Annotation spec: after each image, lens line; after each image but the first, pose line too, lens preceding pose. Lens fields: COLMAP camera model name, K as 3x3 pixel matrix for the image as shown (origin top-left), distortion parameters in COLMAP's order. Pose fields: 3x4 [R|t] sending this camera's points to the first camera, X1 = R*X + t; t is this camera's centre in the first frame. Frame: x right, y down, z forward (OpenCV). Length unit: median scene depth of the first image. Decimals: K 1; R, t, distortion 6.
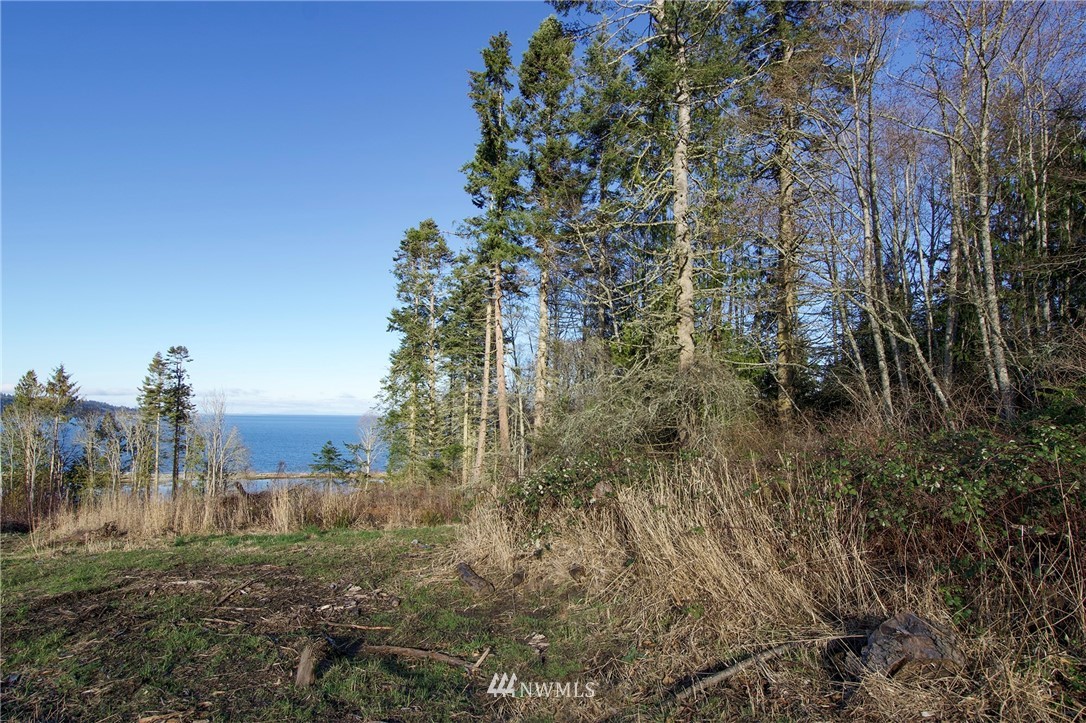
lens RADIAL K [[640.1, 0, 596.8], [0, 640.1, 371.4], [0, 0, 1]] dist [-0.000794, 0.003032]
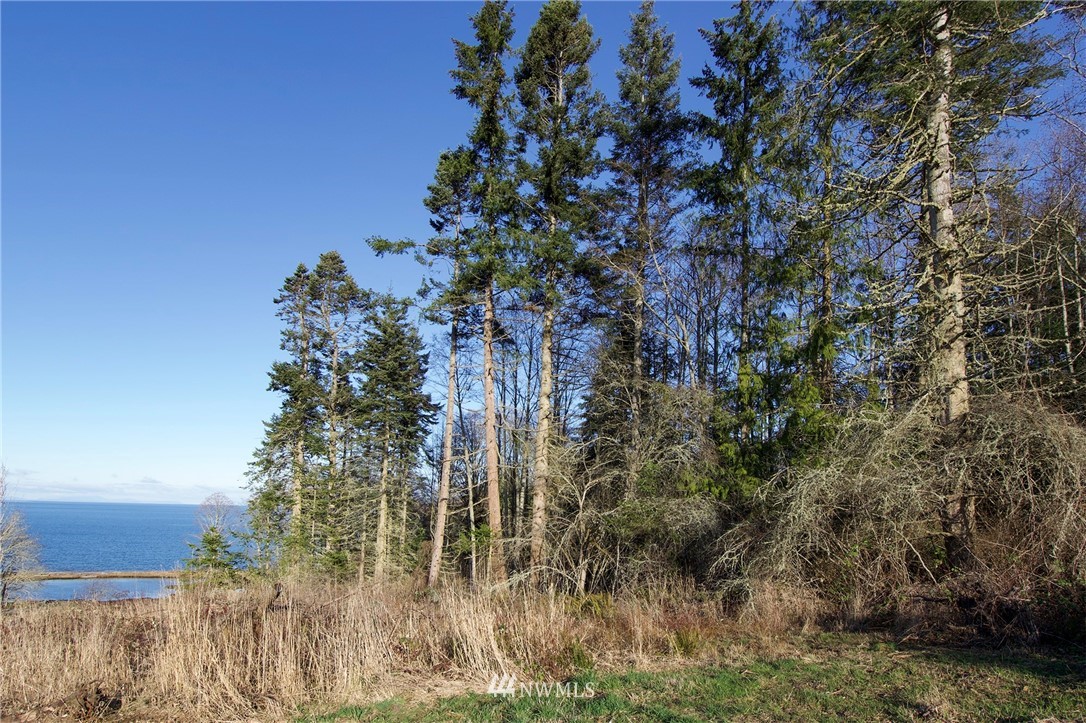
lens RADIAL K [[640.1, 0, 561.4], [0, 640.1, 470.0], [0, 0, 1]] dist [-0.000794, 0.003032]
pose [[0.971317, 0.024419, 0.236530, -0.168619], [-0.025911, 0.999659, 0.003201, 0.024810], [-0.236372, -0.009238, 0.971619, 0.155395]]
